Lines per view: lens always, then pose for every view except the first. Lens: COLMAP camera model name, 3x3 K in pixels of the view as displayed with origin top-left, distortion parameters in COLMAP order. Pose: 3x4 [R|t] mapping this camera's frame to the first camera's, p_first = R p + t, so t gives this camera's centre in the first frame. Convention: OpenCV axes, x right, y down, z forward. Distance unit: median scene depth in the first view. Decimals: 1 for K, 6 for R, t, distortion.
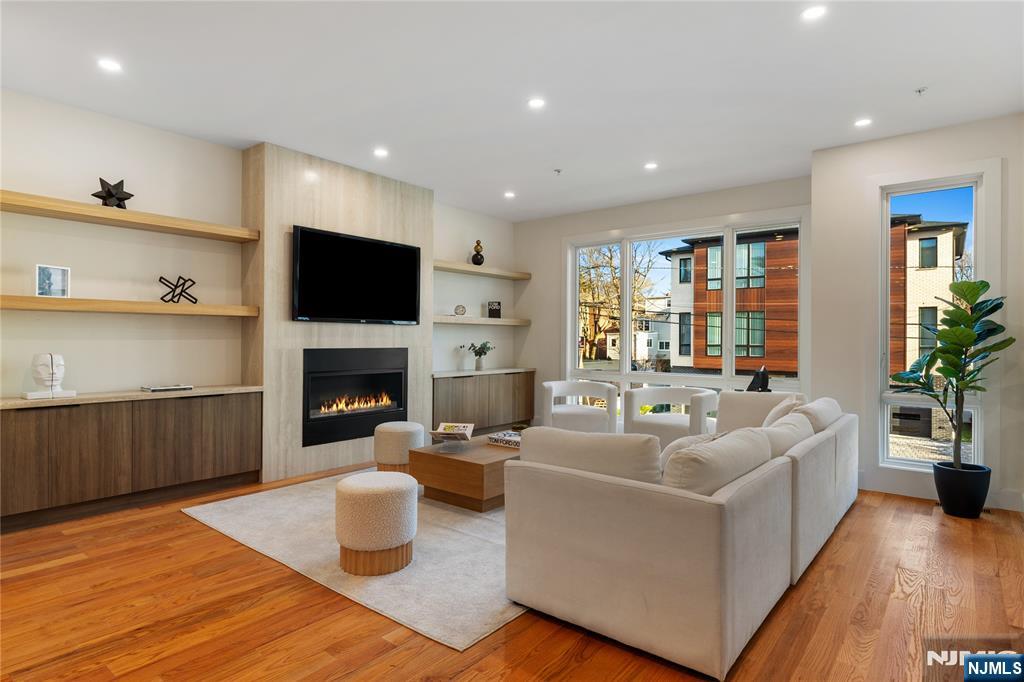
lens RADIAL K [[560.0, 0, 511.7], [0, 560.0, 336.8], [0, 0, 1]] dist [-0.002040, -0.000545]
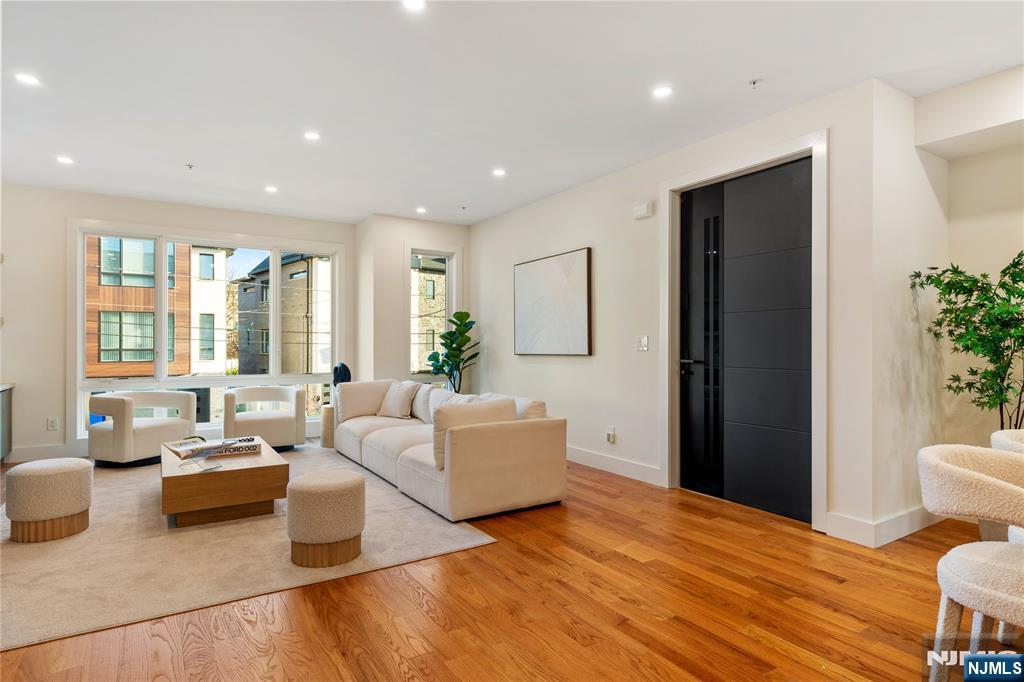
lens RADIAL K [[560.0, 0, 511.7], [0, 560.0, 336.8], [0, 0, 1]] dist [-0.002040, -0.000545]
pose [[0.304537, 0.005252, 0.952486, -0.696782], [-0.001649, 0.999986, -0.004987, -0.005241], [-0.952499, -0.000052, 0.304541, 0.206274]]
